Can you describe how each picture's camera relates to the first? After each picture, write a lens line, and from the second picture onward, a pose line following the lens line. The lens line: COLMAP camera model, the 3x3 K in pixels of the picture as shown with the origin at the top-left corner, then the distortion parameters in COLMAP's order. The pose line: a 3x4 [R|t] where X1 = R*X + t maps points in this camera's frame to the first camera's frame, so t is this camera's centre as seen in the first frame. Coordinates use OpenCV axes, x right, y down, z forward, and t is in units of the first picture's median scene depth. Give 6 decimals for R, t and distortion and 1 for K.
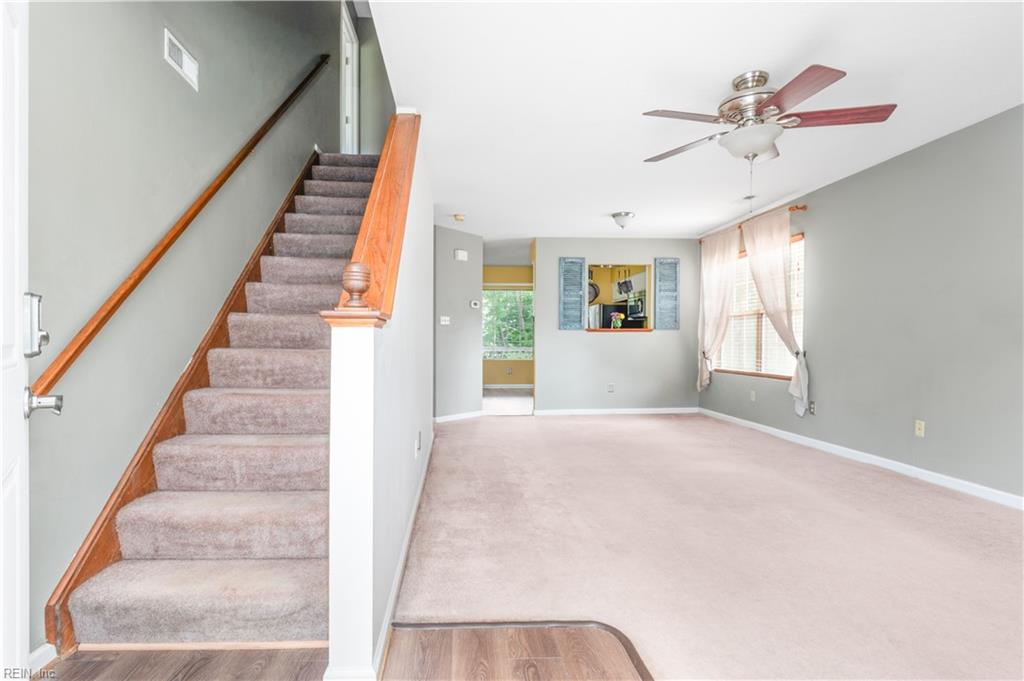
lens RADIAL K [[539.1, 0, 511.2], [0, 539.1, 336.2], [0, 0, 1]] dist [-0.008039, 0.000015]
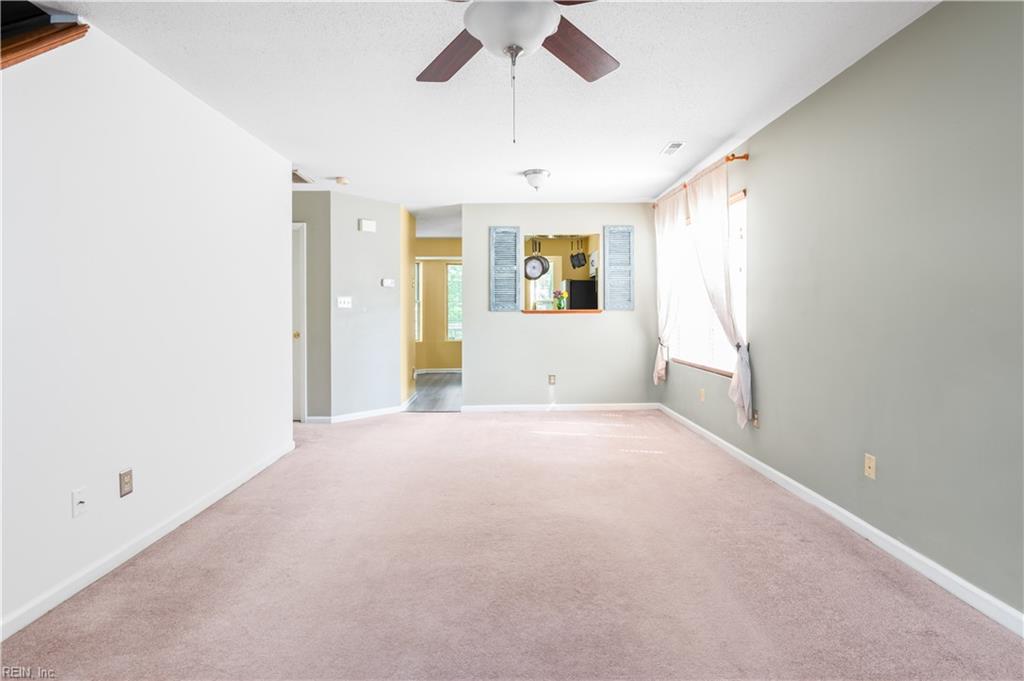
lens RADIAL K [[539.1, 0, 522.2], [0, 539.1, 302.8], [0, 0, 1]] dist [-0.008039, 0.000015]
pose [[0.998622, -0.005392, -0.052198, 0.185290], [0.004850, 0.999933, -0.010491, -0.016588], [0.052251, 0.010224, 0.998582, 0.151051]]
